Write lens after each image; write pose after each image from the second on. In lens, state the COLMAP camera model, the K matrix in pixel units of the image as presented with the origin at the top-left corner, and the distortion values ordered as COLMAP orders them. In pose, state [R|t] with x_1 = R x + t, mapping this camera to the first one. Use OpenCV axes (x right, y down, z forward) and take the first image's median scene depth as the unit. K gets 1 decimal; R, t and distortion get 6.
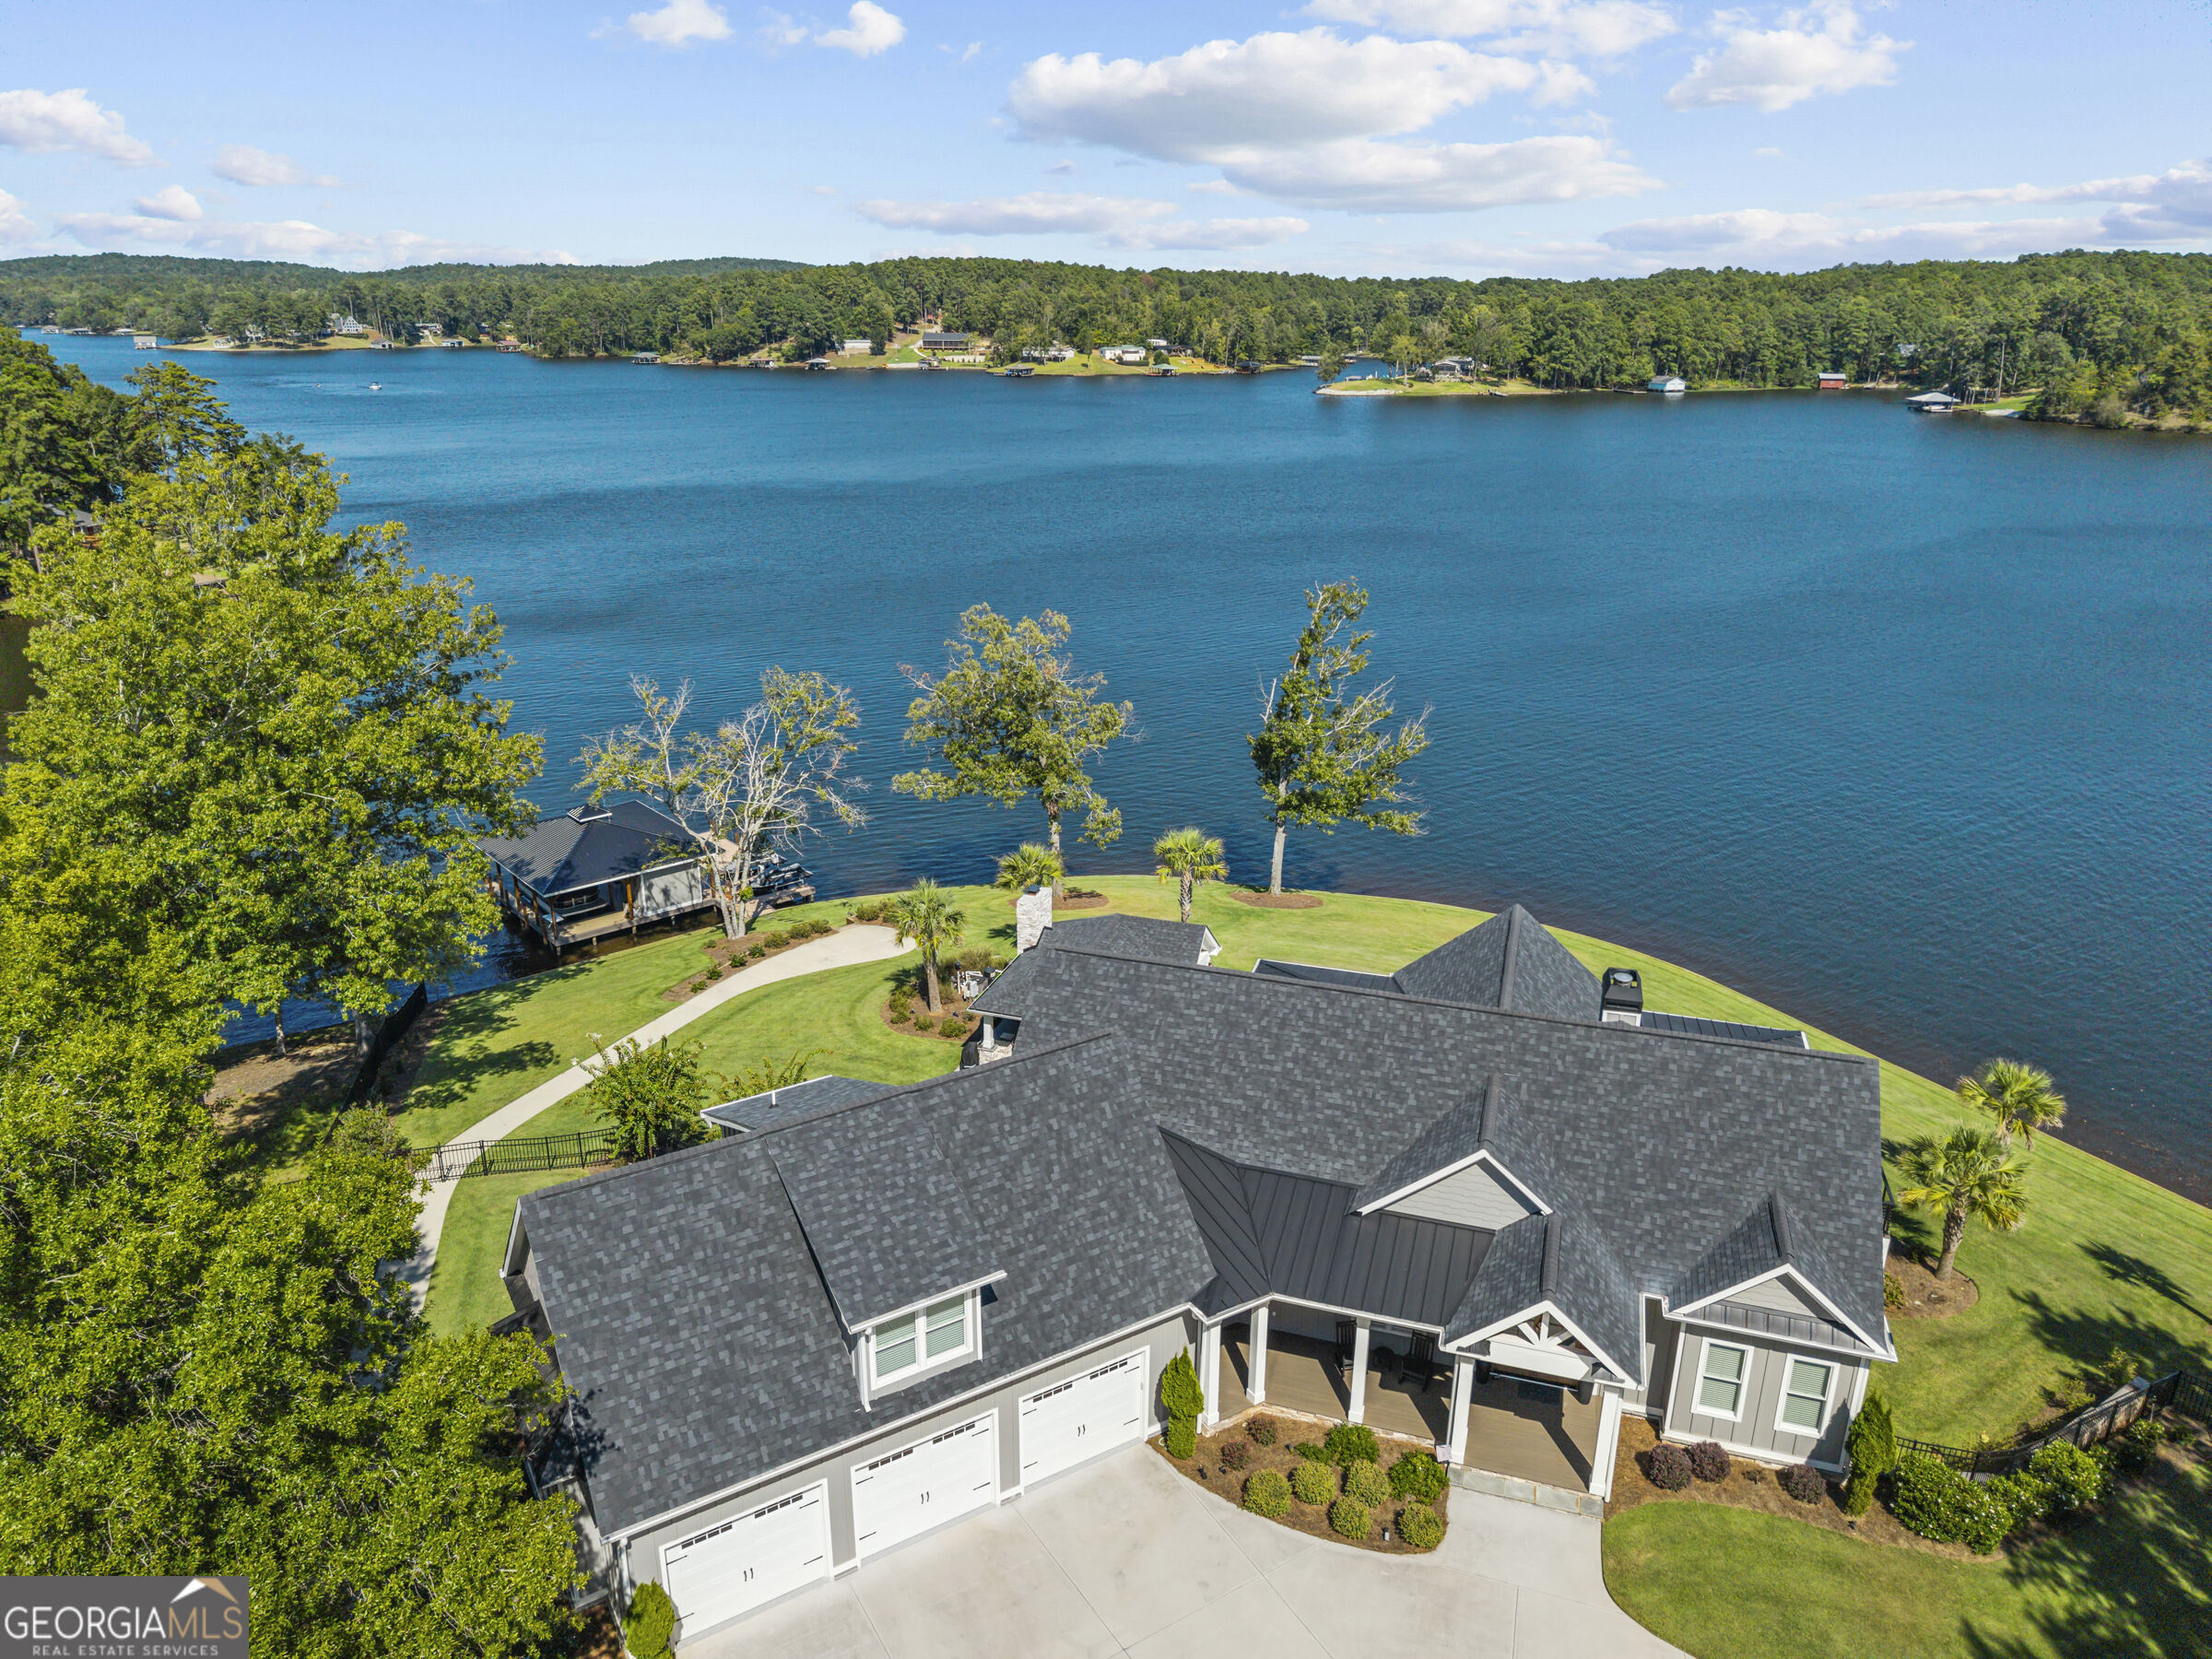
lens RADIAL K [[1524.1, 0, 1109.3], [0, 1524.1, 836.0], [0, 0, 1]] dist [0.026998, -0.018729]
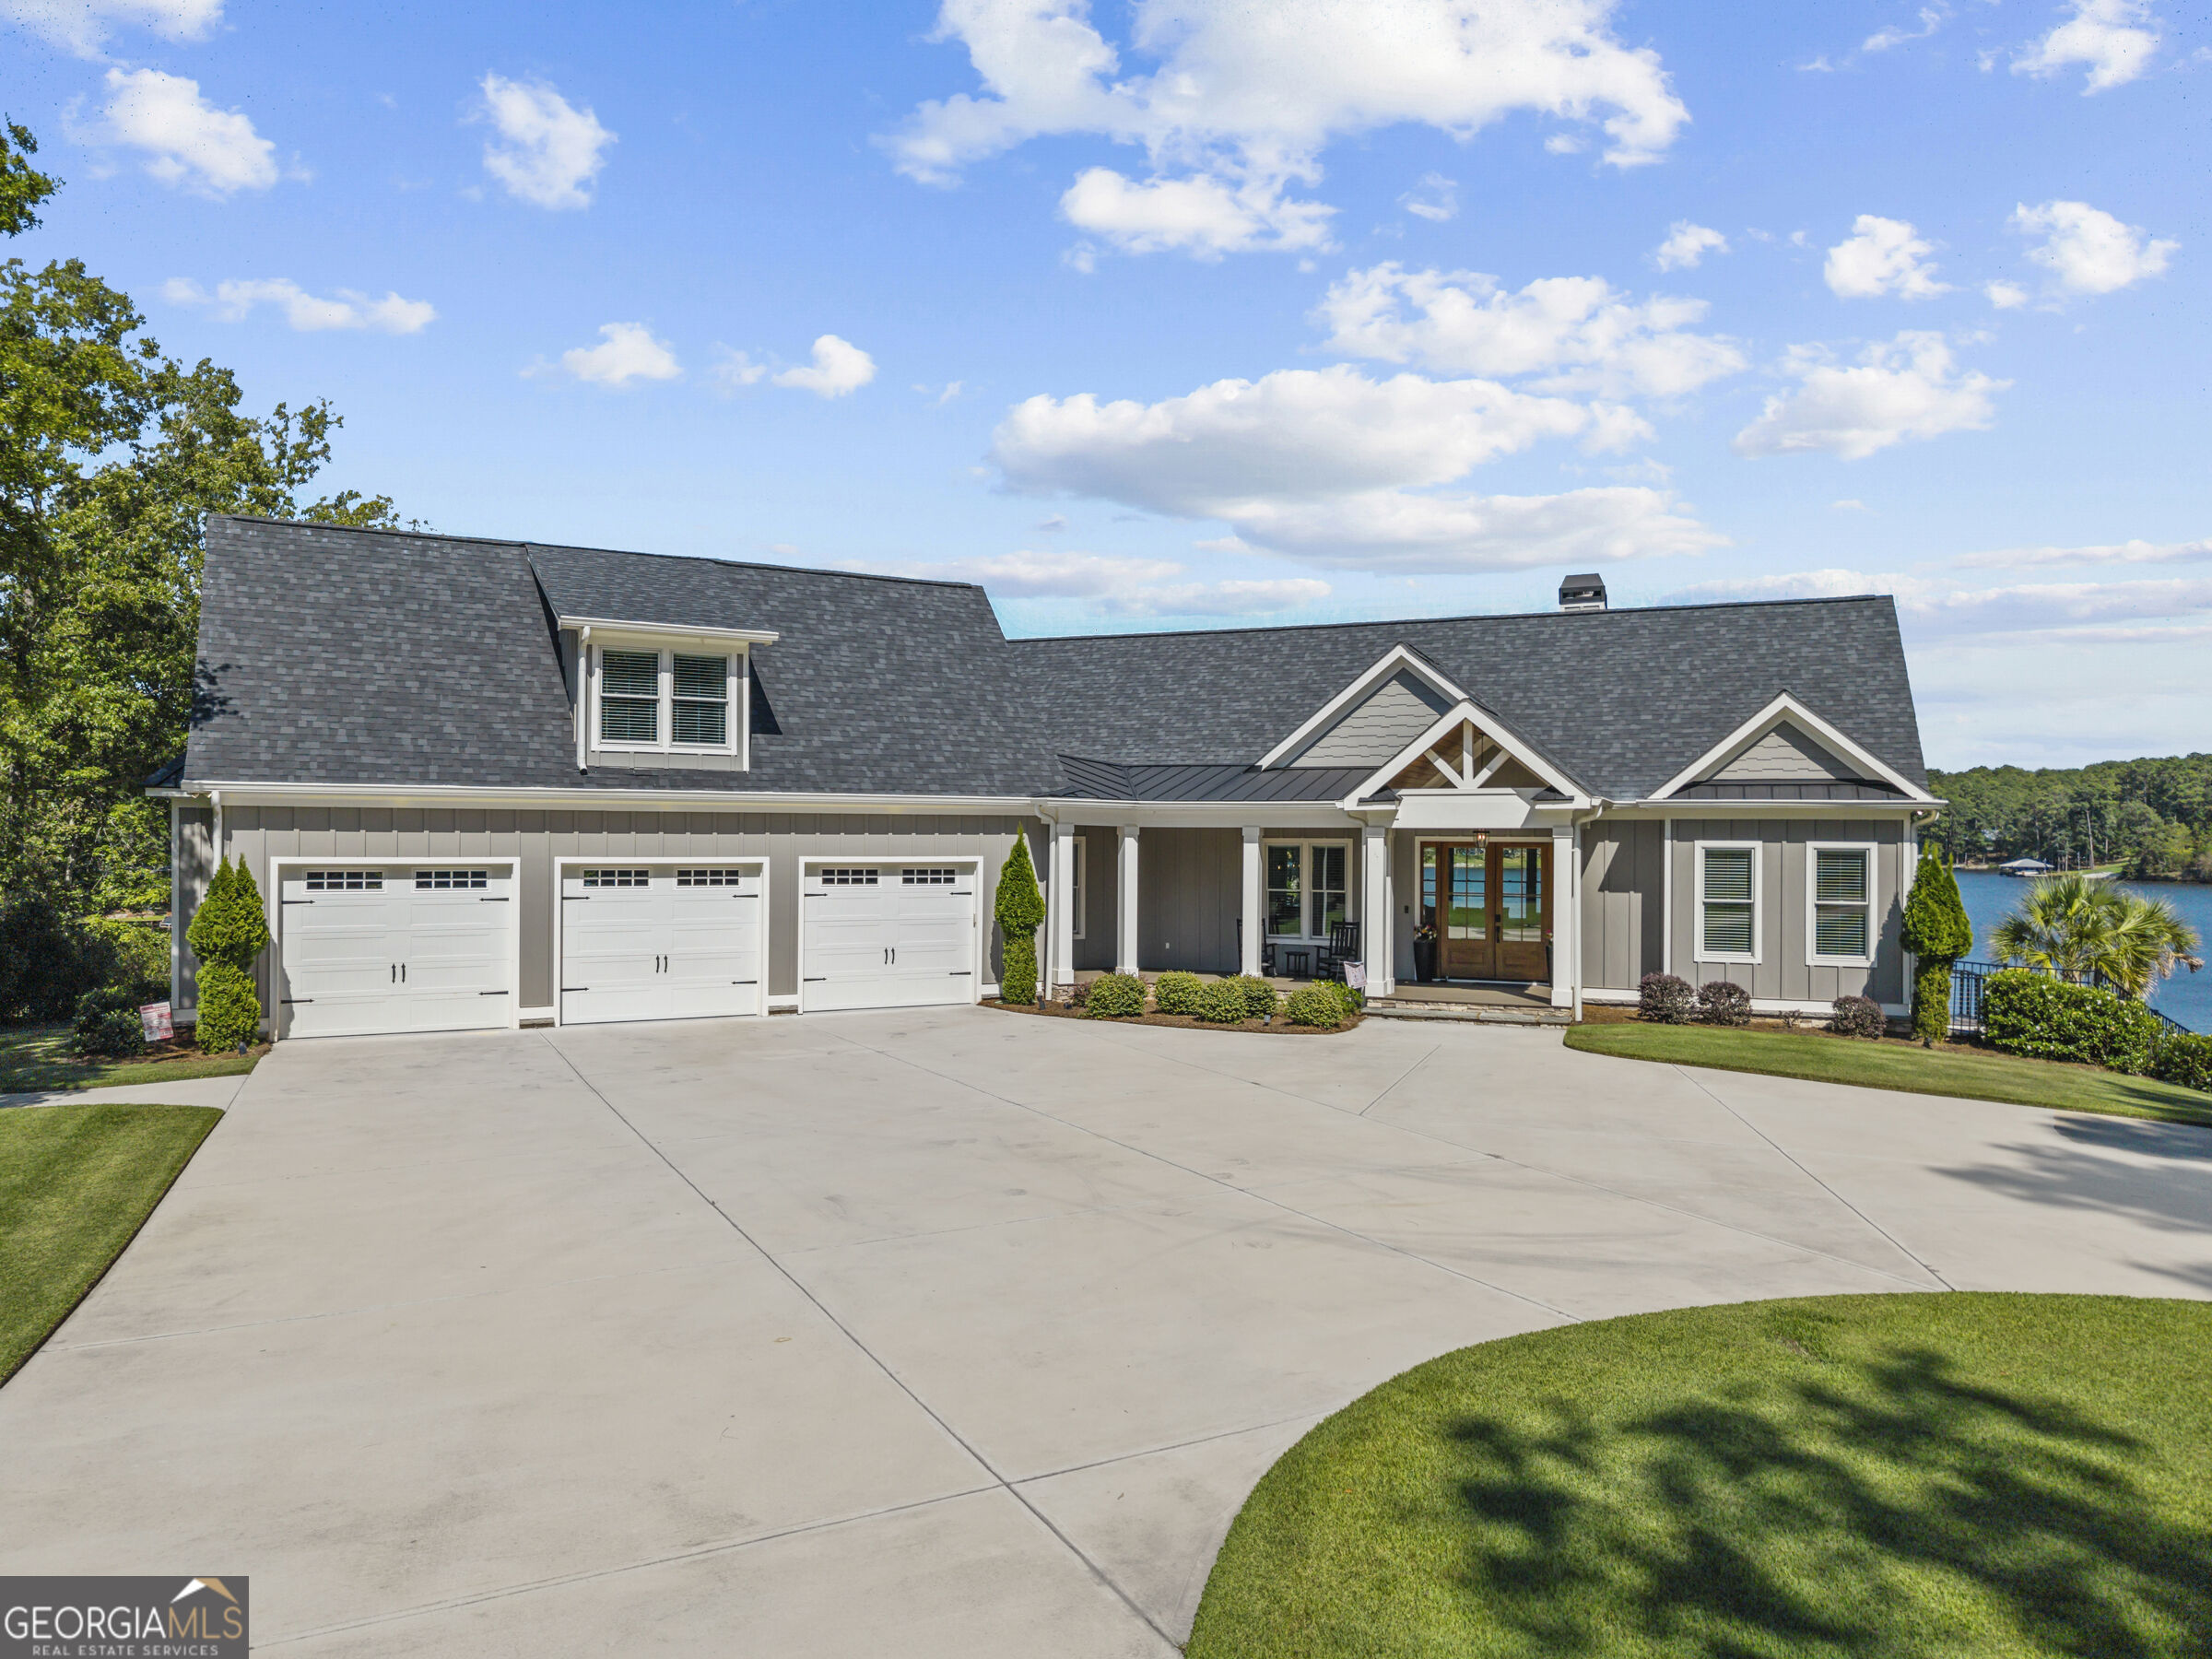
lens RADIAL K [[1524.1, 0, 1103.2], [0, 1524.1, 813.6], [0, 0, 1]] dist [0.026998, -0.018729]
pose [[0.997564, -0.000655, -0.069757, 0.061125], [-0.023524, 0.938227, -0.345219, 0.246691], [0.065674, 0.346019, 0.935926, 0.108189]]
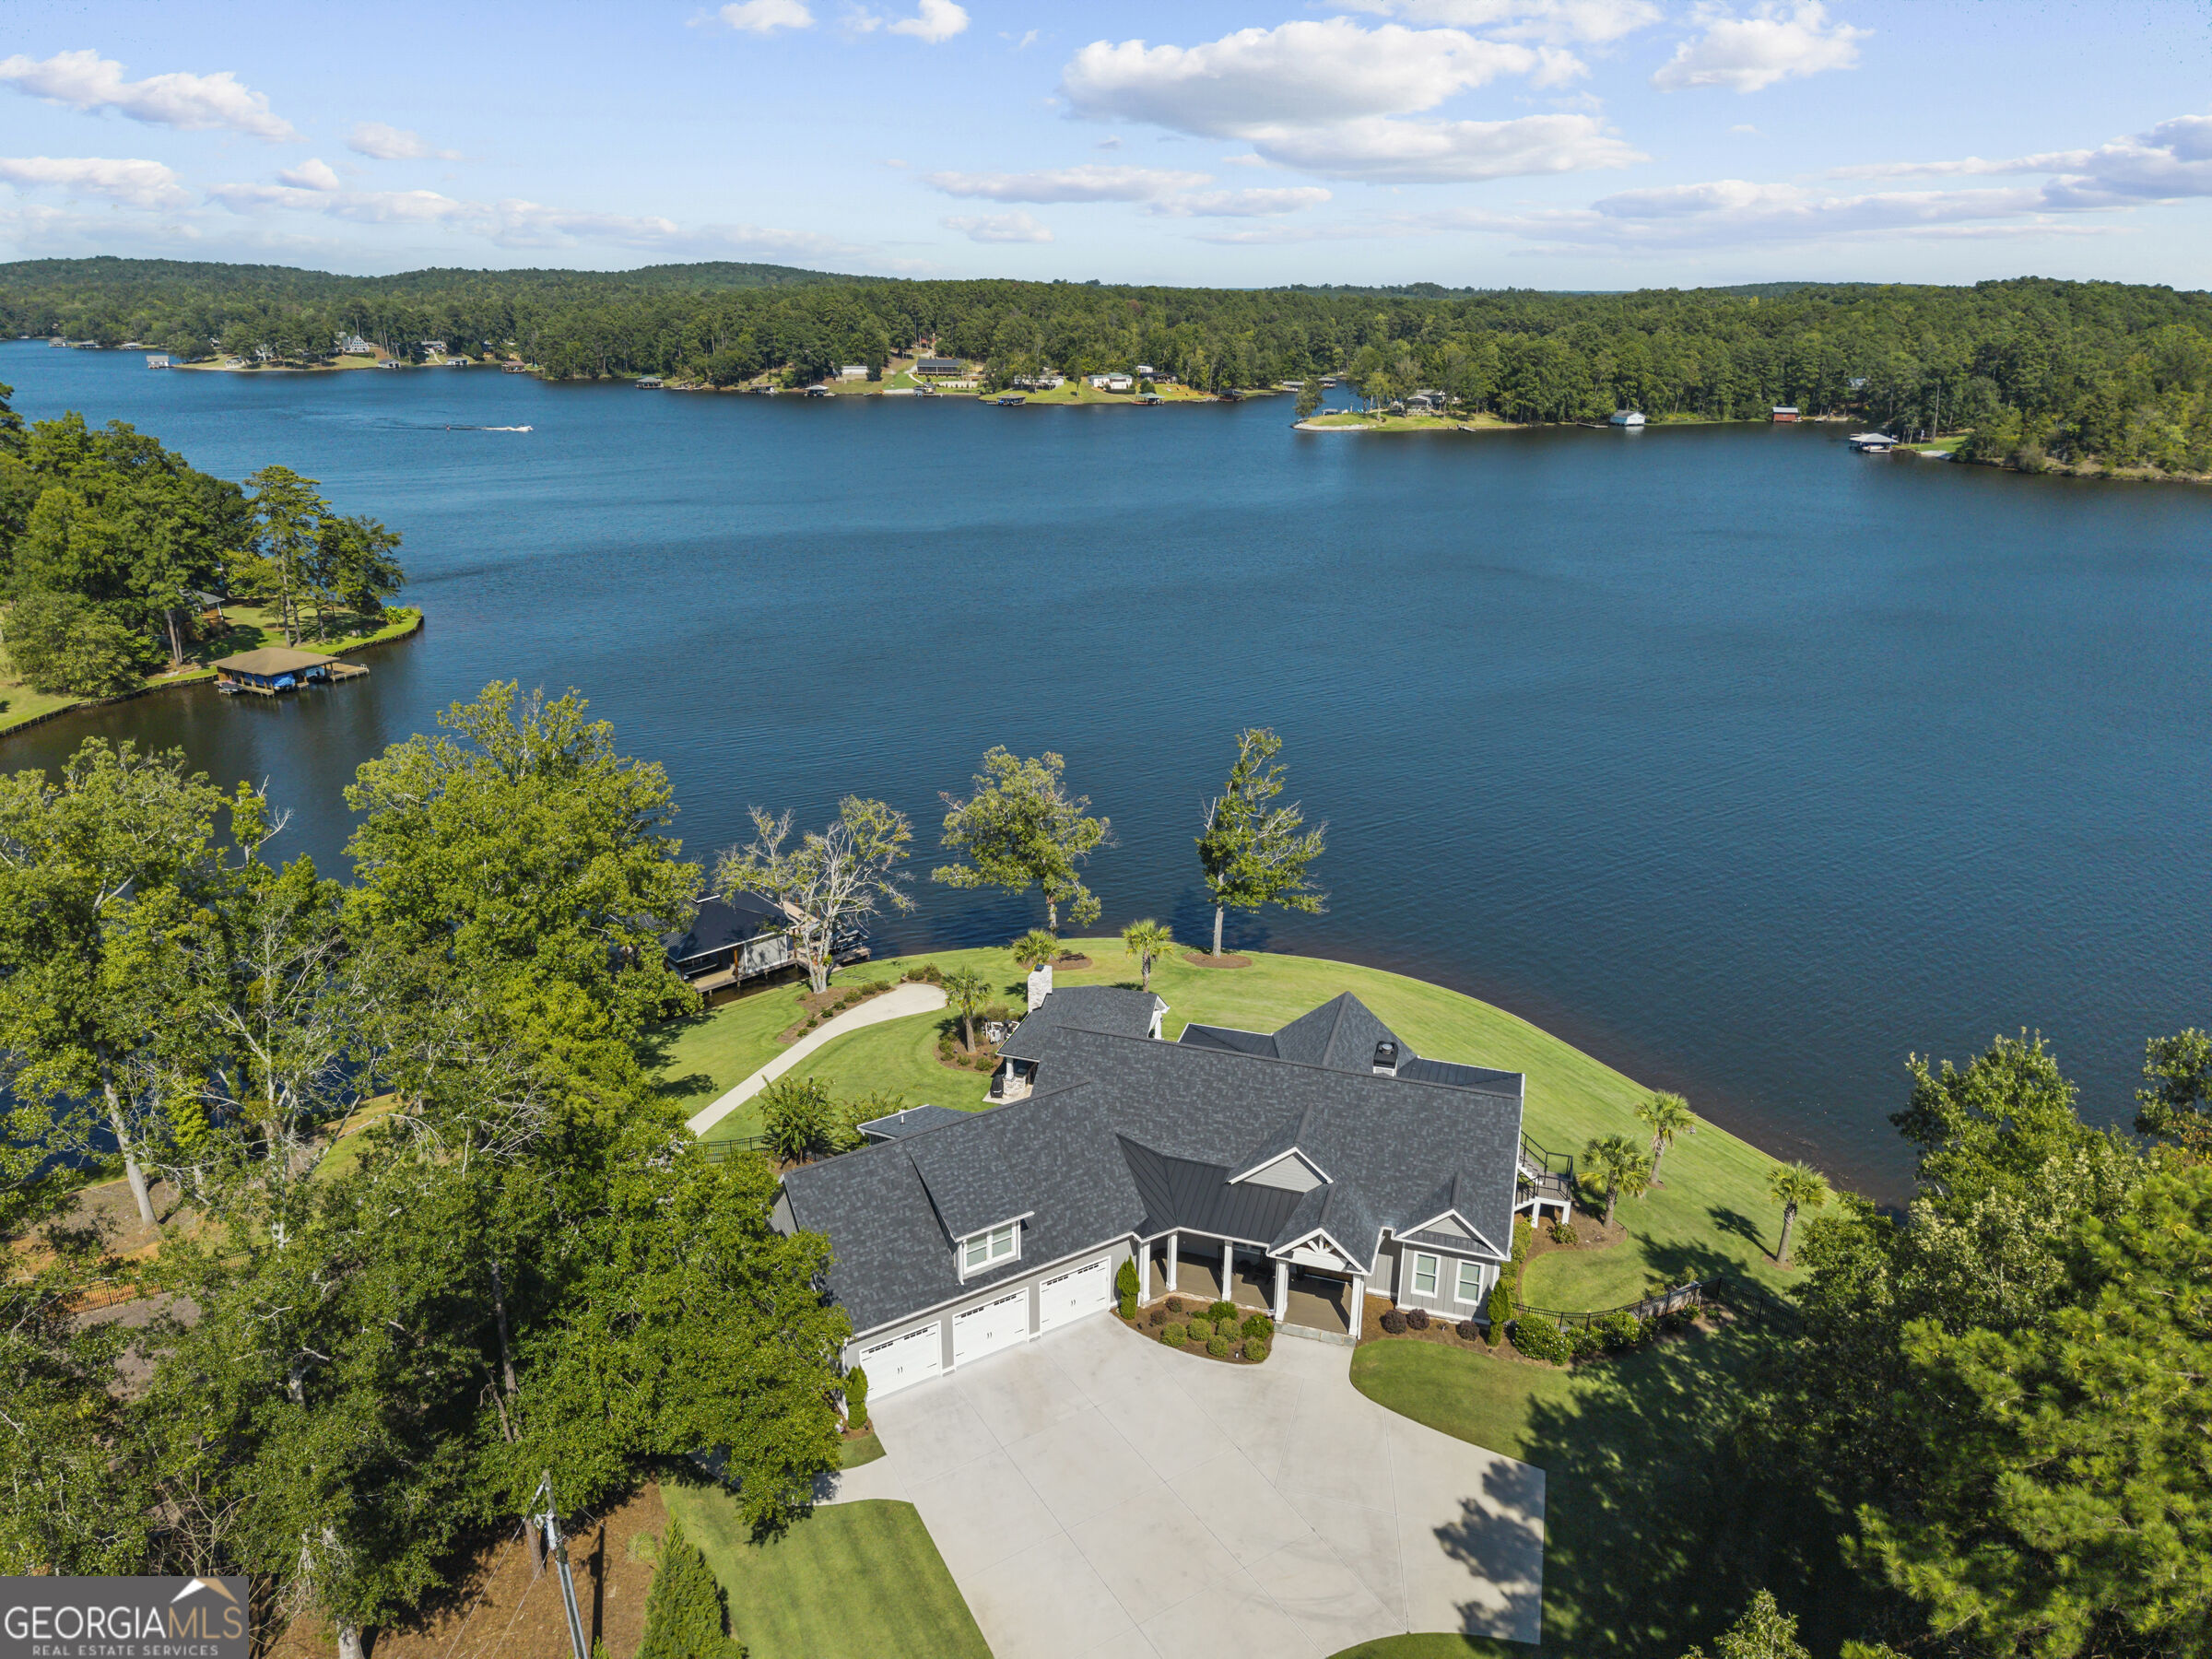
lens RADIAL K [[1524.1, 0, 1094.2], [0, 1524.1, 811.2], [0, 0, 1]] dist [0.026998, -0.018729]
pose [[0.999992, -0.002304, -0.003392, 0.005887], [0.002251, 0.999873, -0.015748, -0.070381], [0.003428, 0.015741, 0.999870, -0.348081]]
